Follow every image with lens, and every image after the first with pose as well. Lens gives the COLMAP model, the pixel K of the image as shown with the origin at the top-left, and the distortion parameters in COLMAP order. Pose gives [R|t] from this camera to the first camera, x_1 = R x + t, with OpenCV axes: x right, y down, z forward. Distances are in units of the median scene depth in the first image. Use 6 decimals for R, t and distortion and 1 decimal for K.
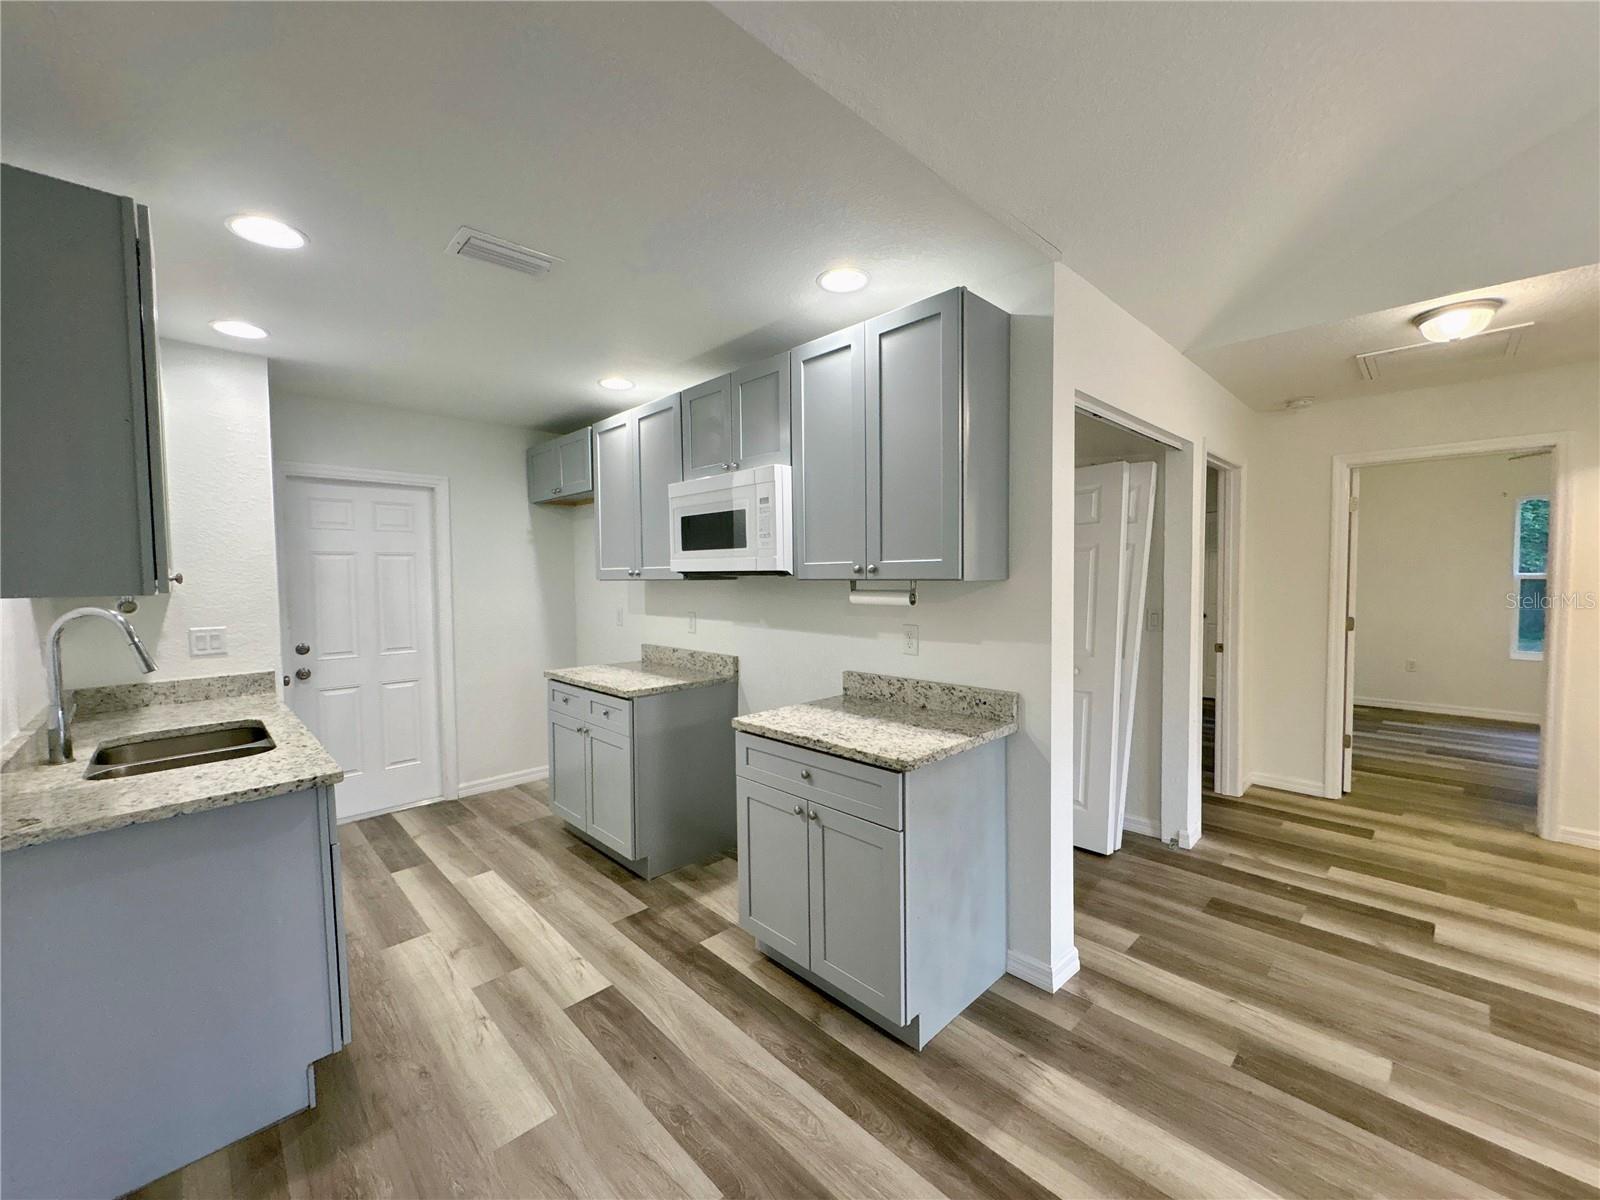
lens RADIAL K [[636.7, 0, 799.8], [0, 636.7, 601.5], [0, 0, 1]] dist [0.000696, 0.000152]
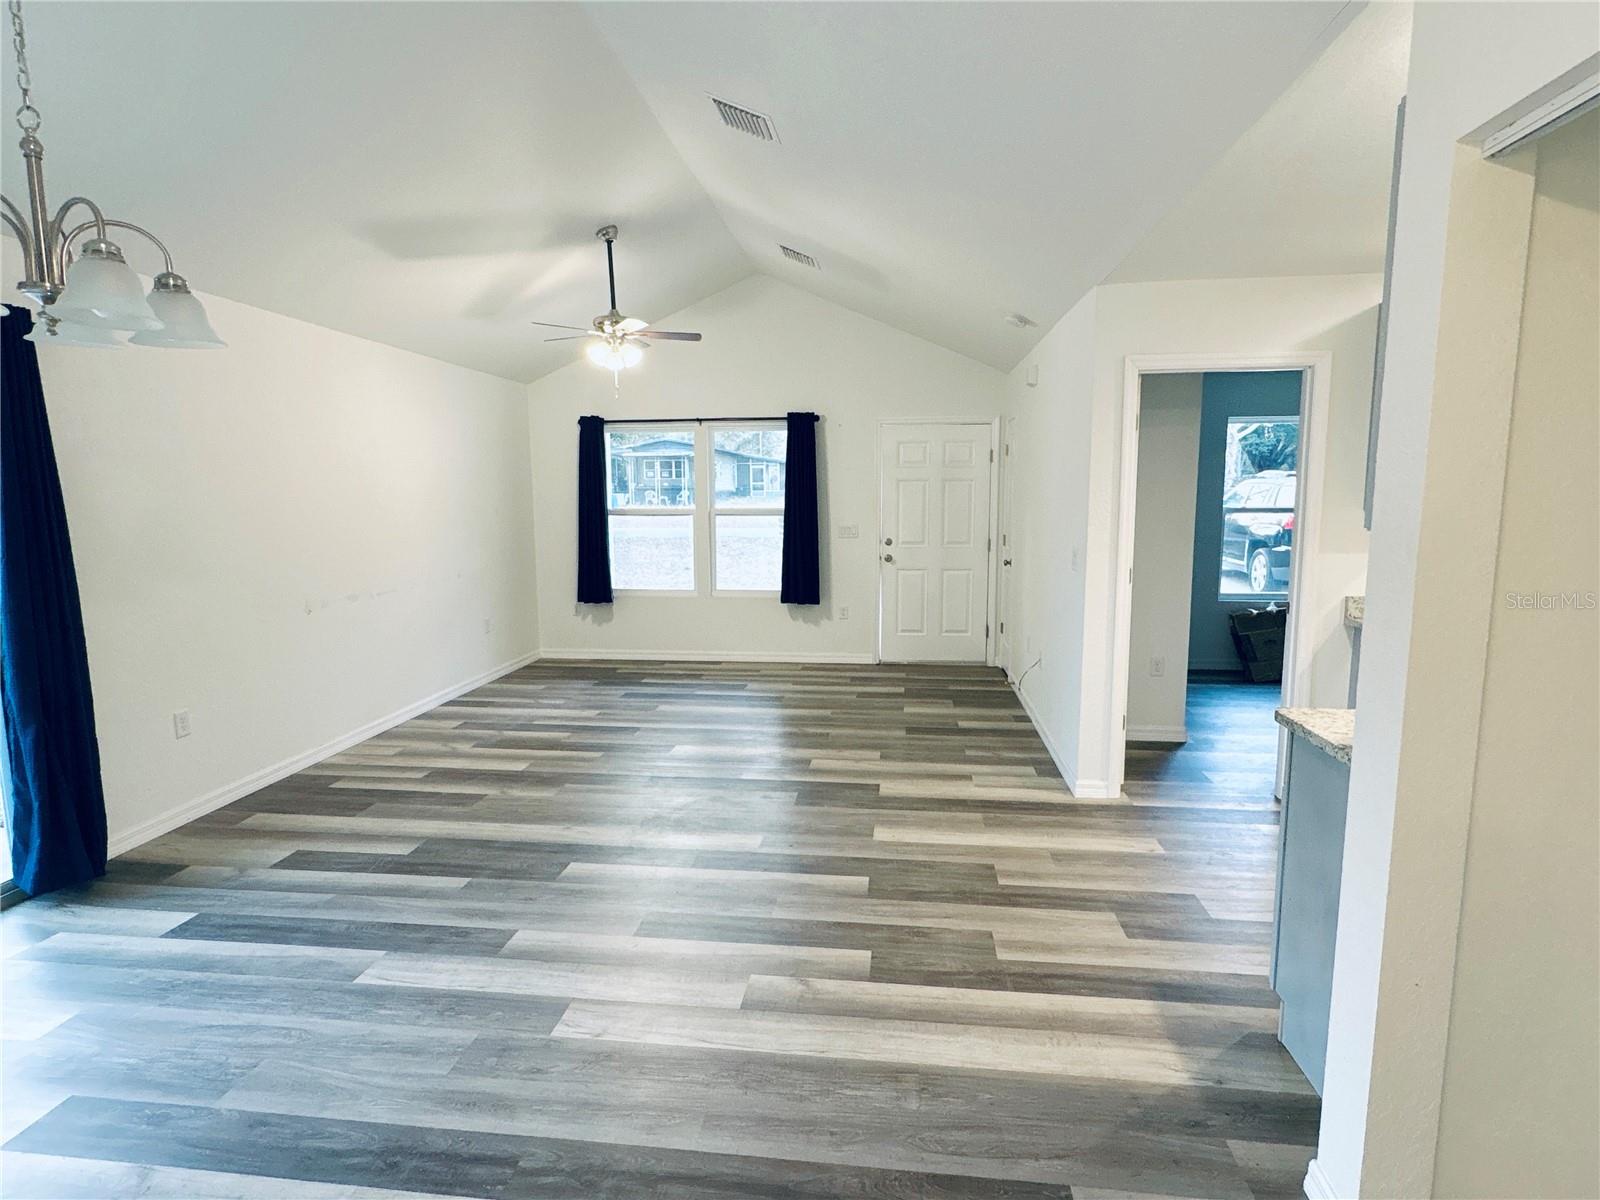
lens RADIAL K [[858.8, 0, 804.7], [0, 858.8, 597.0], [0, 0, 1]] dist [0.005199, -0.000450]
pose [[-0.769947, 0.092419, -0.631379, 1.063350], [-0.016398, 0.986264, 0.164363, -0.083609], [0.637897, 0.136905, -0.757856, 1.048642]]
